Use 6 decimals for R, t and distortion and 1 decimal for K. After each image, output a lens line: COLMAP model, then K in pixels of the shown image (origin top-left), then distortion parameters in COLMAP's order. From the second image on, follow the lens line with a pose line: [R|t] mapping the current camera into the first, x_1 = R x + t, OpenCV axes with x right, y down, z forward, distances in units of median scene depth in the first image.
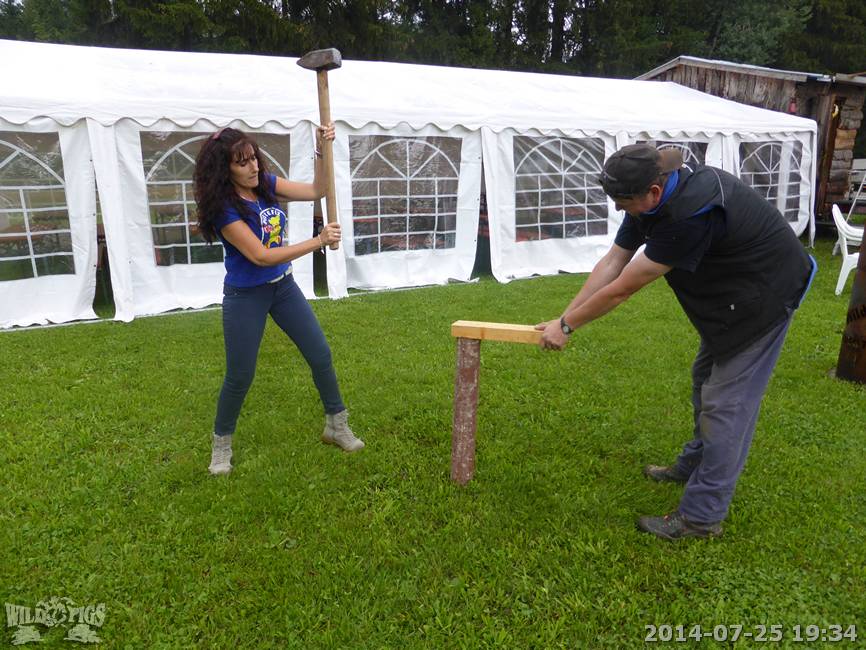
lens RADIAL K [[614.0, 0, 438.7], [0, 614.0, 325.1], [0, 0, 1]] dist [-0.013683, 0.017148]
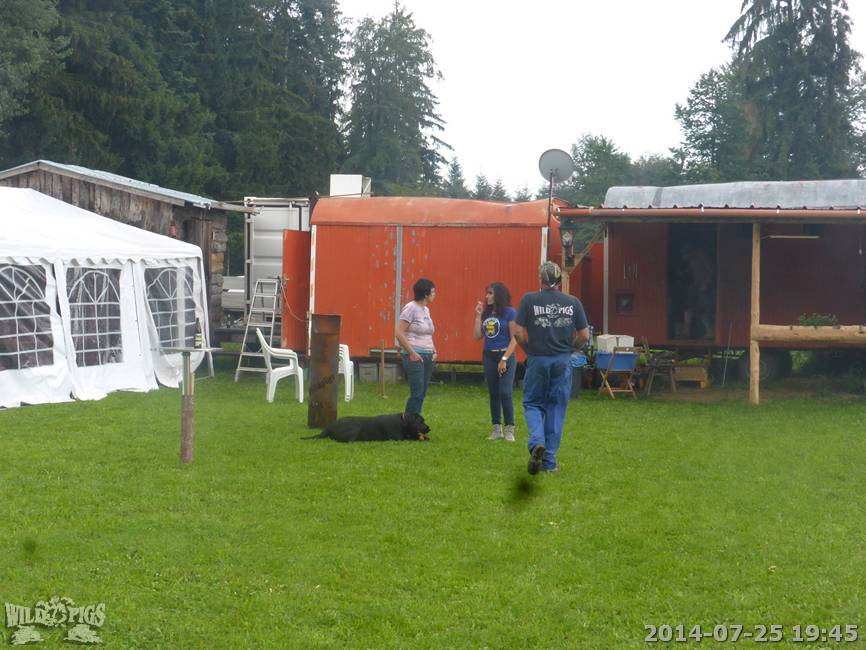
lens RADIAL K [[1477.4, 0, 433.3], [0, 1477.4, 324.0], [0, 0, 1]] dist [0.038993, 0.000000]
pose [[0.691016, -0.011283, 0.722751, -0.813946], [0.164749, 0.976020, -0.142278, 0.177602], [-0.703814, 0.217389, 0.676304, -0.807885]]
